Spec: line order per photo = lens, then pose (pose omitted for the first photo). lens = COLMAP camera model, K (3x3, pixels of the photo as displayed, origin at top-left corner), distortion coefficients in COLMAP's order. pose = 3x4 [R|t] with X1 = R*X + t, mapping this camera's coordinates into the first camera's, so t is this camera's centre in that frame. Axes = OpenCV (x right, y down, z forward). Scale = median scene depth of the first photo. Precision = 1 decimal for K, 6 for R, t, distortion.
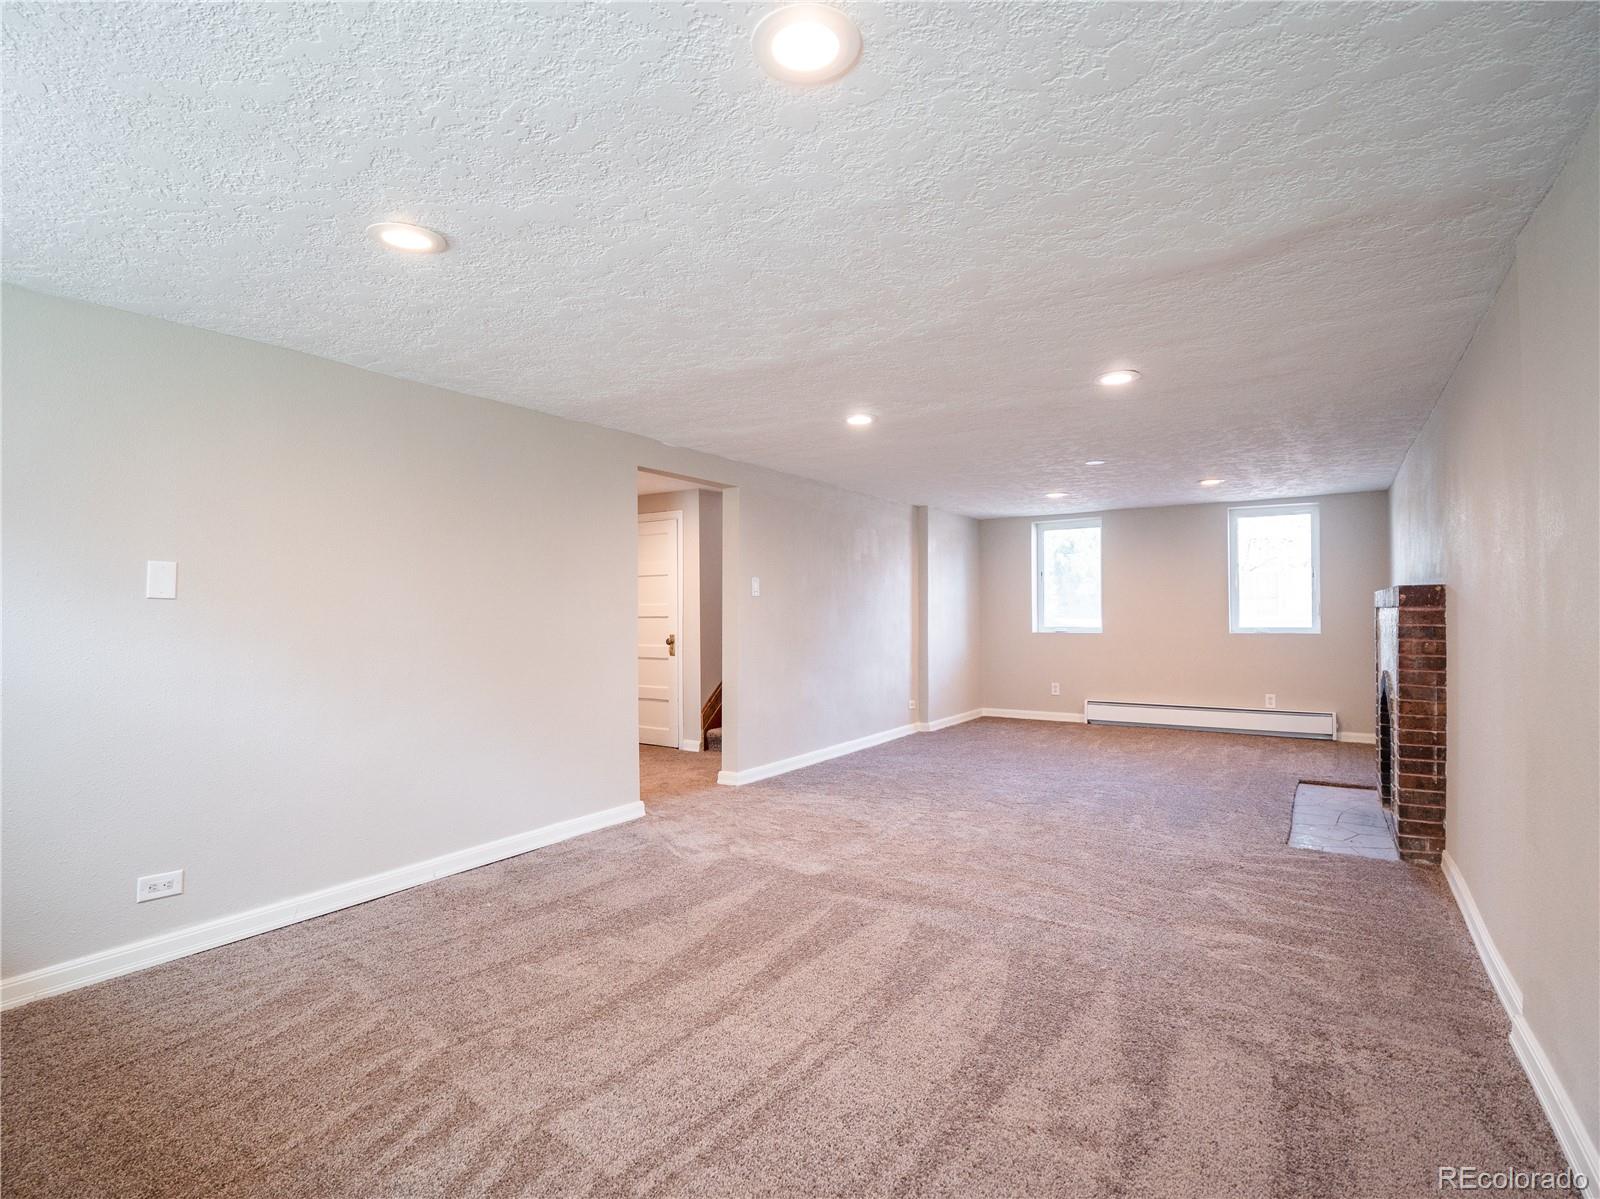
lens RADIAL K [[784.0, 0, 800.2], [0, 784.0, 603.4], [0, 0, 1]] dist [-0.007081, -0.005984]
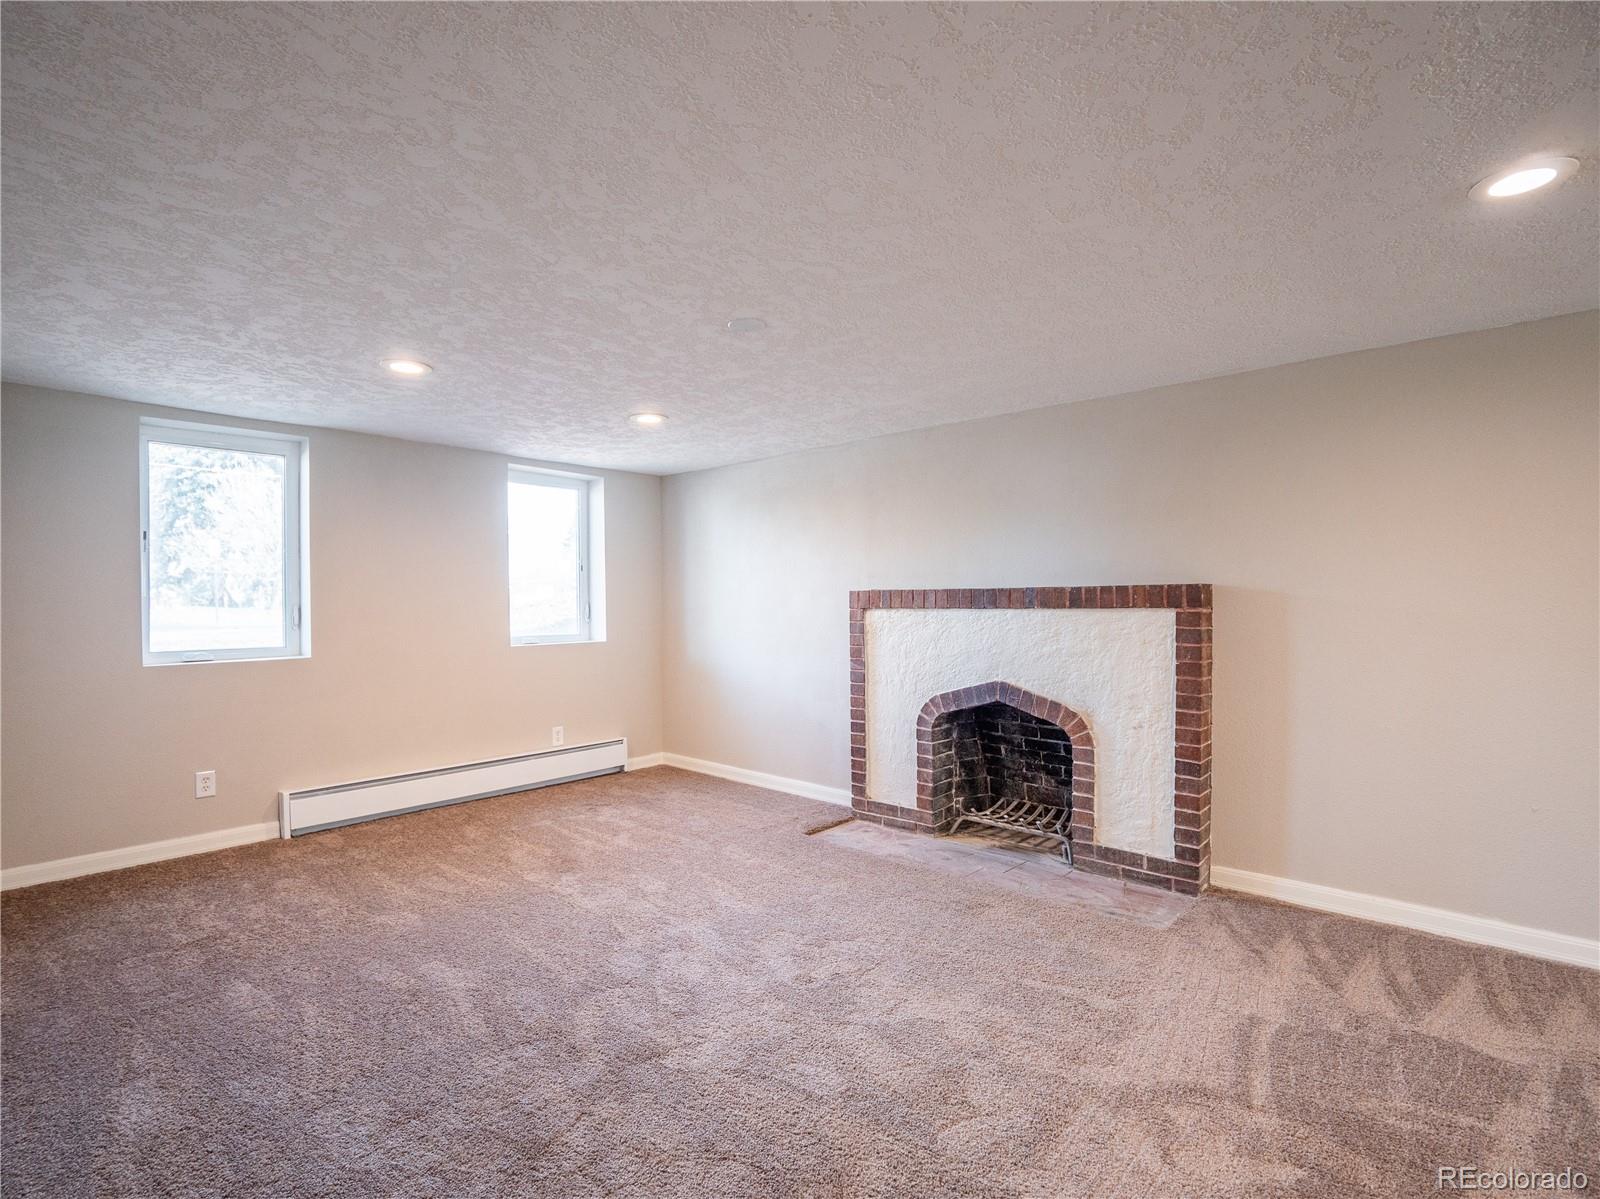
lens RADIAL K [[784.0, 0, 804.0], [0, 784.0, 593.9], [0, 0, 1]] dist [-0.007081, -0.005984]
pose [[0.160411, 0.013658, 0.986956, -0.091289], [-0.001717, 0.999907, -0.013558, 0.000576], [-0.987049, 0.000481, 0.160419, 0.642183]]
